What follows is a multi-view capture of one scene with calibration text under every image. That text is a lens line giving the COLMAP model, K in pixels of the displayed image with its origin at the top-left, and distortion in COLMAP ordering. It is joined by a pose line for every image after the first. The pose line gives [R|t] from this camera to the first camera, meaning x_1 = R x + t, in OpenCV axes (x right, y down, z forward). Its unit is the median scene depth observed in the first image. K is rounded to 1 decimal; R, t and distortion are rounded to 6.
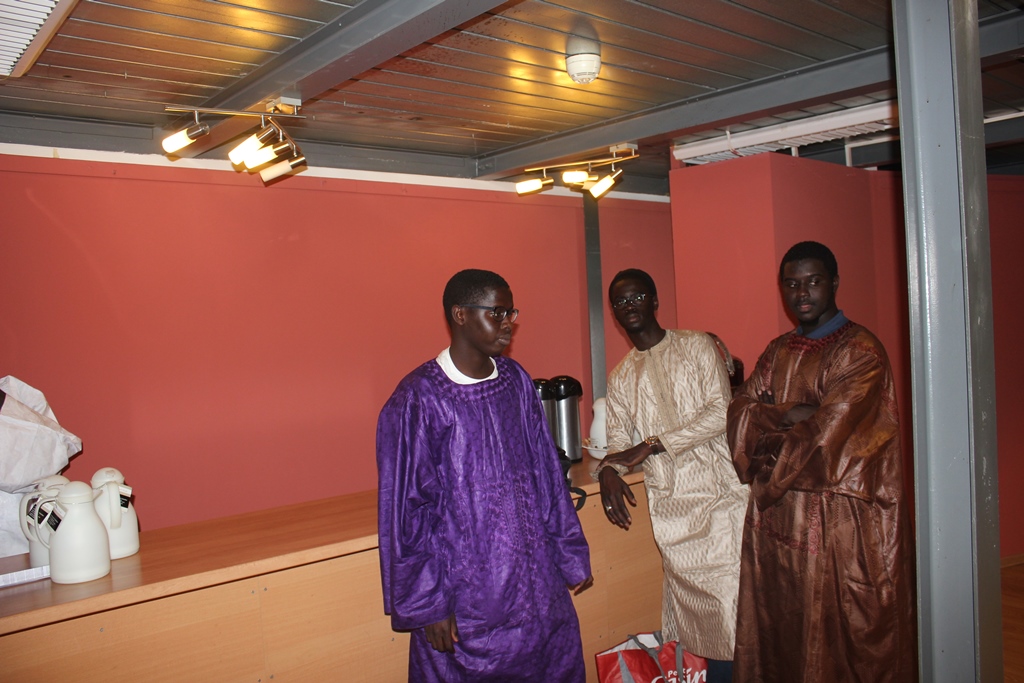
lens RADIAL K [[923.3, 0, 512.2], [0, 923.3, 309.0], [0, 0, 1]] dist [-0.113276, 0.140500]
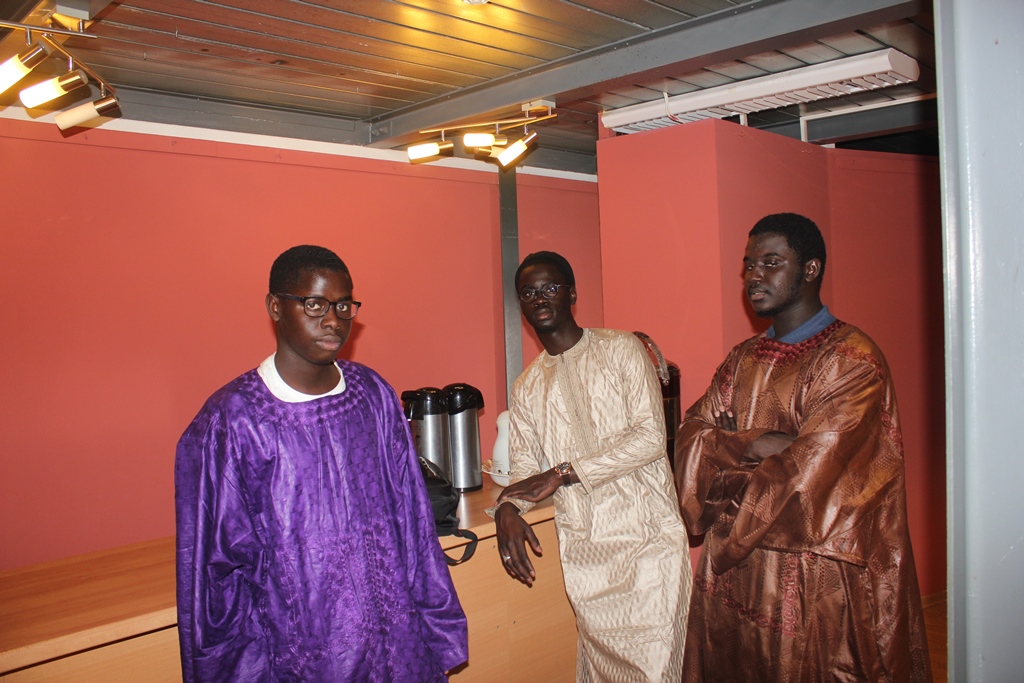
lens RADIAL K [[923.3, 0, 512.2], [0, 923.3, 309.0], [0, 0, 1]] dist [-0.113276, 0.140500]
pose [[0.997968, 0.011844, 0.062606, 0.057598], [-0.012138, 0.999917, 0.004324, 0.002849], [-0.062549, -0.005075, 0.998029, 0.216481]]
